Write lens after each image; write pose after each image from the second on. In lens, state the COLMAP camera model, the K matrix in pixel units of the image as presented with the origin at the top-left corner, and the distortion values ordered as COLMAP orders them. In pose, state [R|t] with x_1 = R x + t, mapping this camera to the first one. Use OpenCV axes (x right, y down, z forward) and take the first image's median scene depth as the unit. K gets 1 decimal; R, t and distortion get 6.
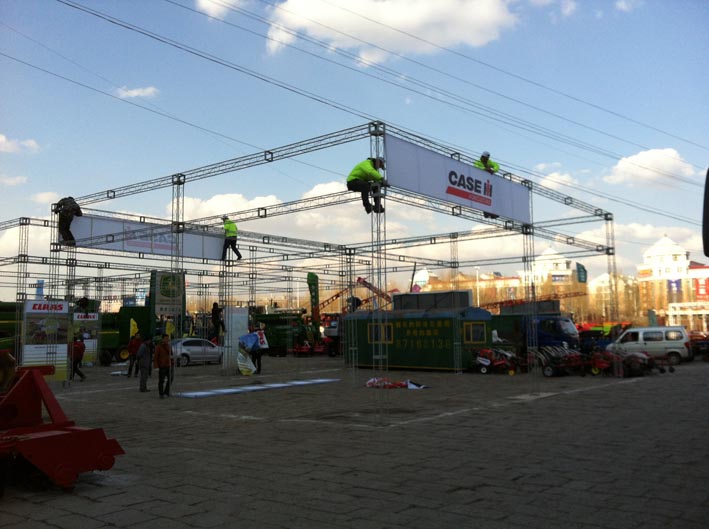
lens RADIAL K [[655.1, 0, 354.5], [0, 655.1, 264.5], [0, 0, 1]] dist [0.018839, -0.009712]
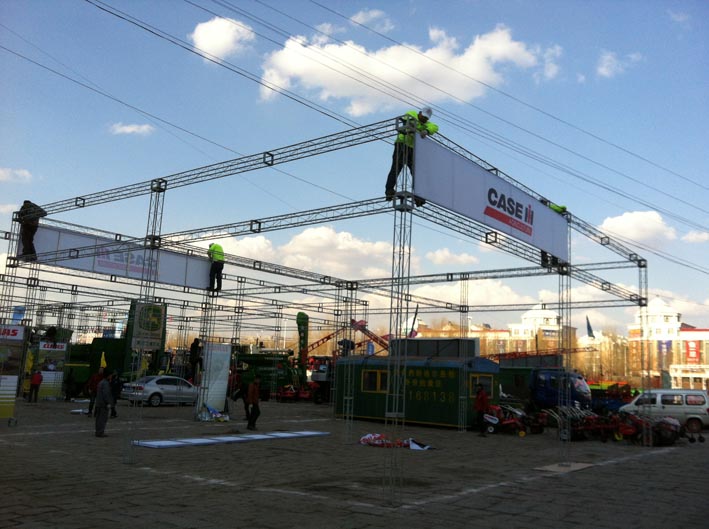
lens RADIAL K [[641.9, 0, 383.6], [0, 641.9, 246.7], [0, 0, 1]] dist [0.005796, -0.004552]
pose [[0.996299, 0.063005, 0.058477, -0.015438], [-0.056881, 0.993253, -0.101065, 0.010493], [-0.064450, 0.097364, 0.993160, 0.112026]]
